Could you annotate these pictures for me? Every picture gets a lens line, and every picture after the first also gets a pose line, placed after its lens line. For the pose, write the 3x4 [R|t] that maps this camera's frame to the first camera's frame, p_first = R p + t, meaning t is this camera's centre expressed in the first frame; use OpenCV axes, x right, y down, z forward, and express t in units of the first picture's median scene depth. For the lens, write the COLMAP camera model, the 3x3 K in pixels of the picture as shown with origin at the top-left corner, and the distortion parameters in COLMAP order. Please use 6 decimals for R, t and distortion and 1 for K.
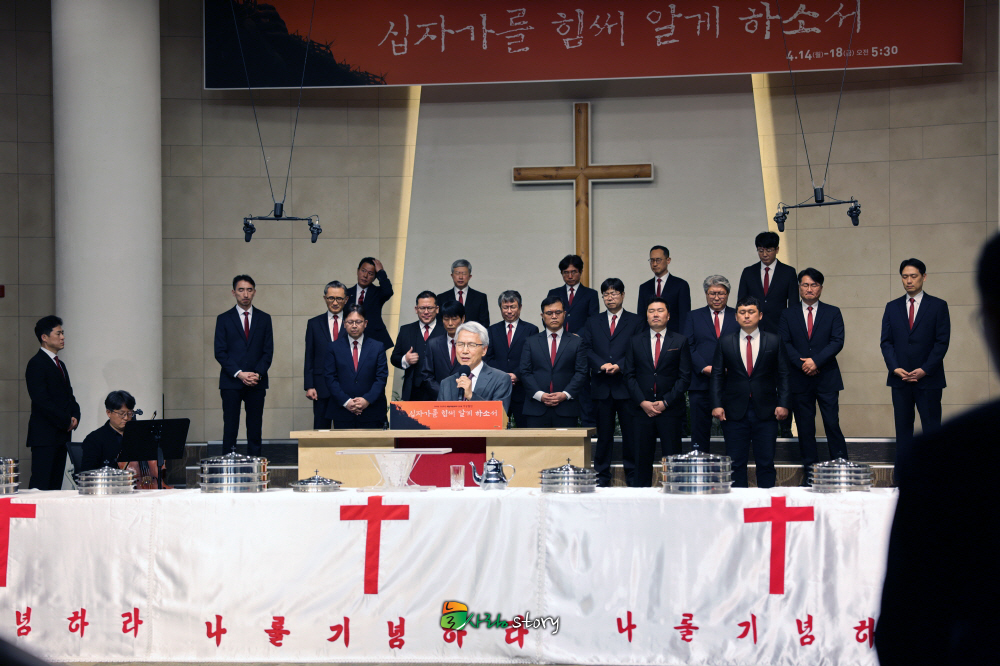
lens RADIAL K [[1883.9, 0, 500.0], [0, 1883.9, 333.0], [0, 0, 1]] dist [0.222333, -0.031321]
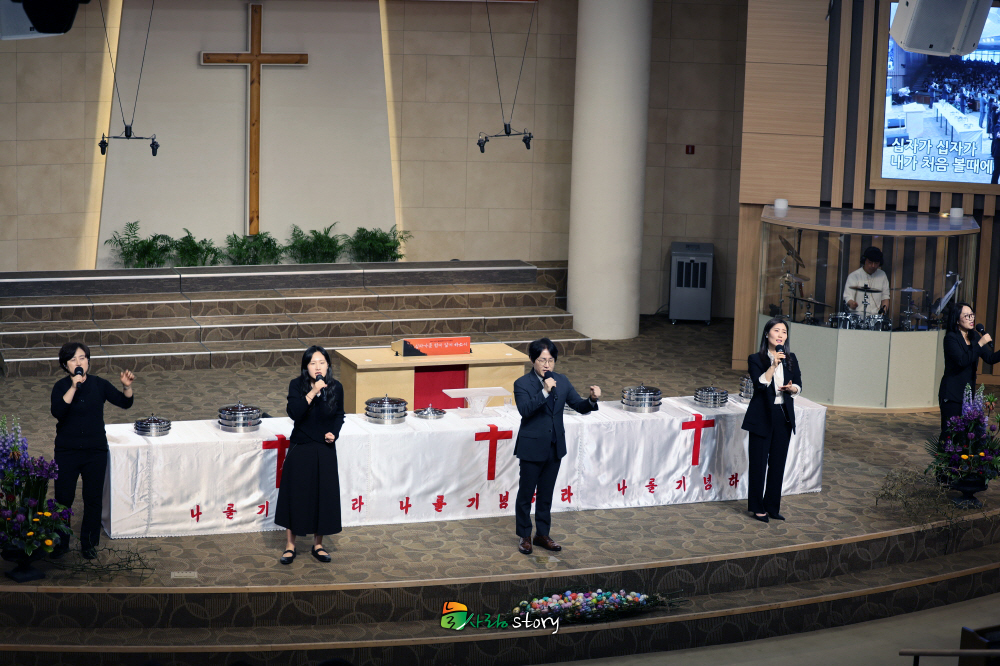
lens RADIAL K [[1995.7, 0, 519.4], [0, 1995.7, 333.3], [0, 0, 1]] dist [-0.217570, -0.074539]
pose [[0.881166, -0.050133, 0.470141, -0.533244], [-0.050270, 0.978792, 0.198593, -0.215035], [-0.470126, -0.198628, 0.859958, -0.345066]]
